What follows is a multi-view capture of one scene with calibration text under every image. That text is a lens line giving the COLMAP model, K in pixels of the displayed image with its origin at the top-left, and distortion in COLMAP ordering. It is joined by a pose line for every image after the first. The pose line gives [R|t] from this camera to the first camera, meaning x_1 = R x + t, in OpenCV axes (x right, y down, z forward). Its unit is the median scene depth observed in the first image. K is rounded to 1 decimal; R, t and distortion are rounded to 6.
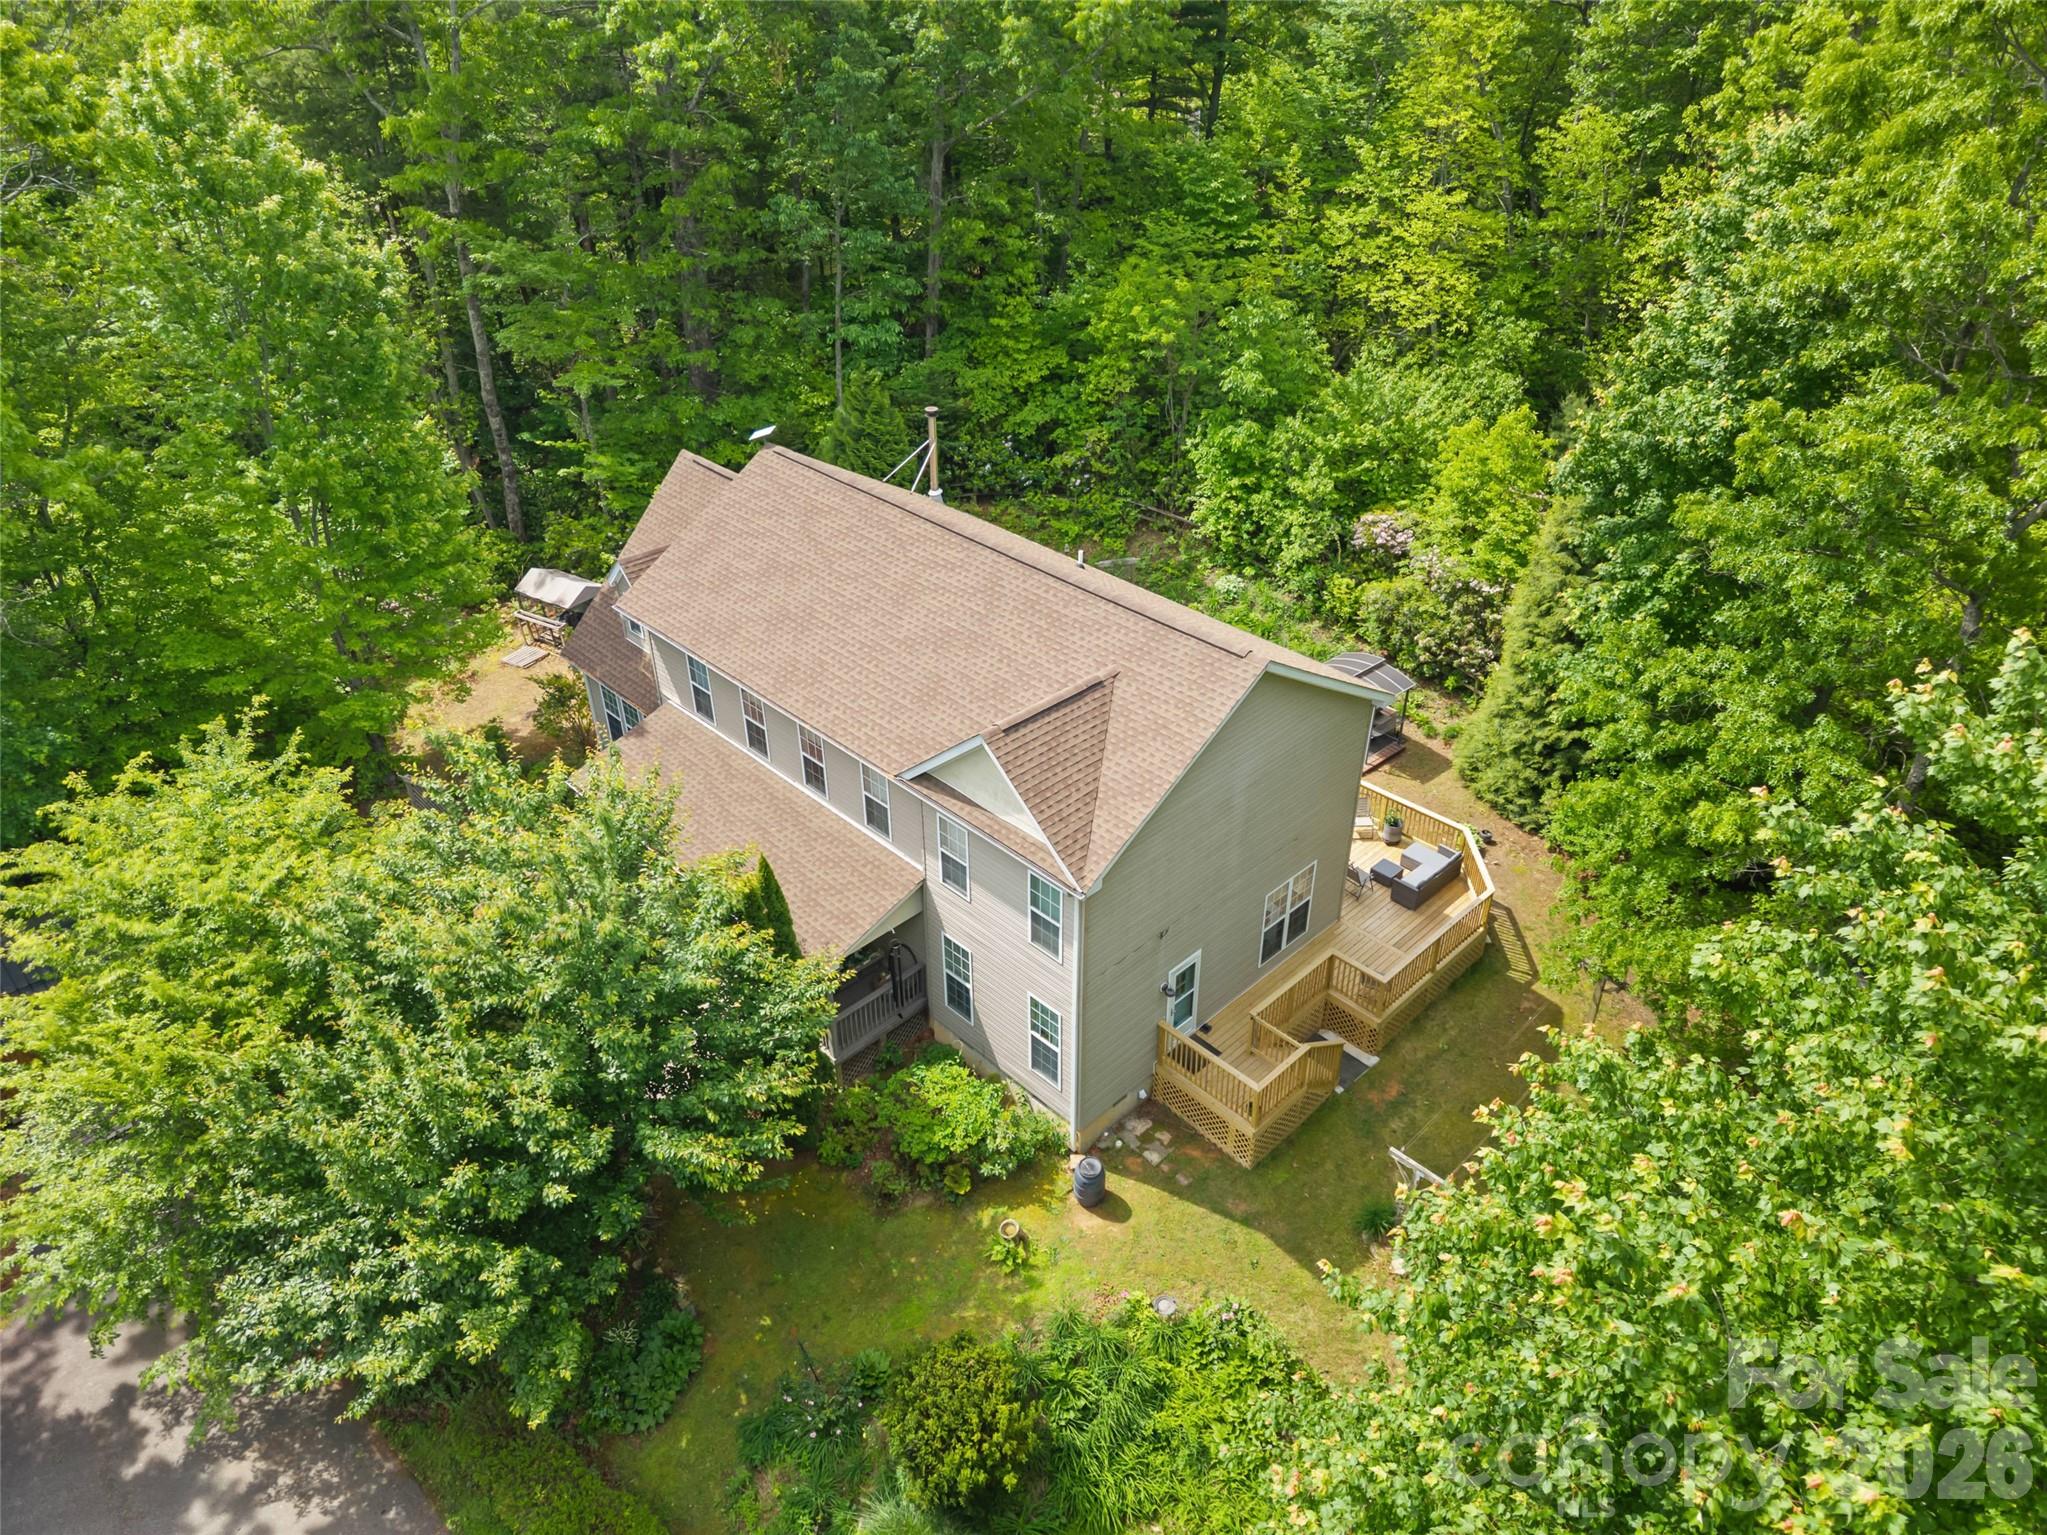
lens RADIAL K [[1386.5, 0, 1023.5], [0, 1386.5, 767.5], [0, 0, 1]] dist [-0.001579, -0.000618]
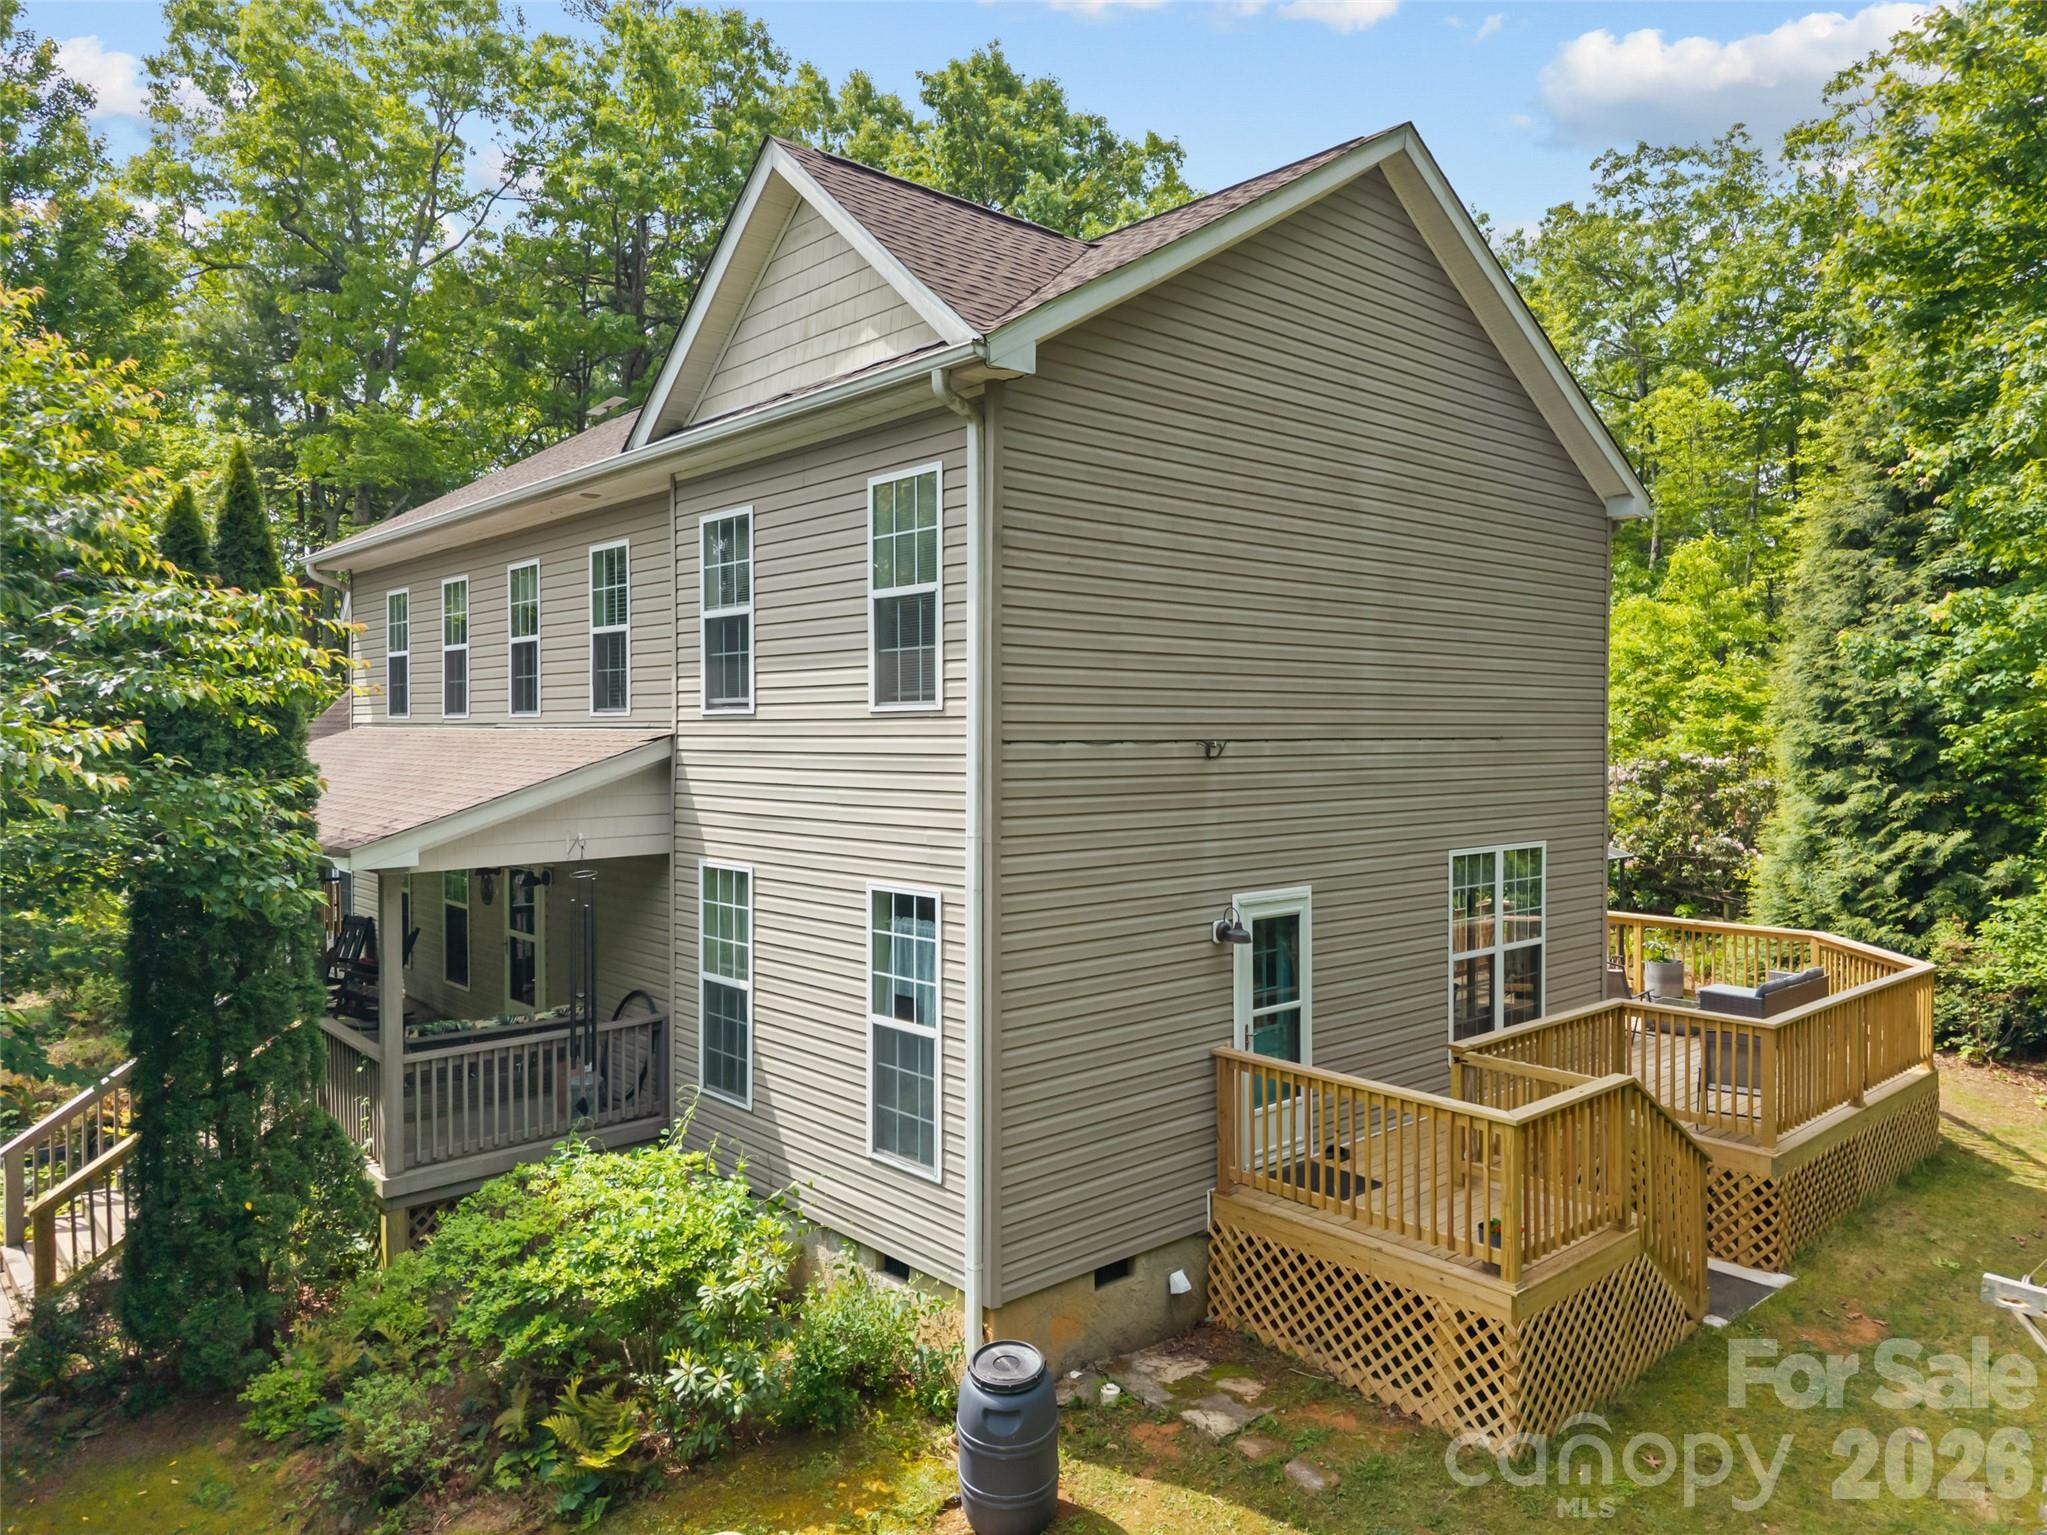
lens RADIAL K [[1386.5, 0, 1023.5], [0, 1386.5, 767.5], [0, 0, 1]] dist [-0.001579, -0.000618]
pose [[0.999012, 0.013587, -0.042320, 0.059453], [-0.034341, 0.840430, -0.540831, 0.325282], [0.028218, 0.541749, 0.840066, 0.628199]]
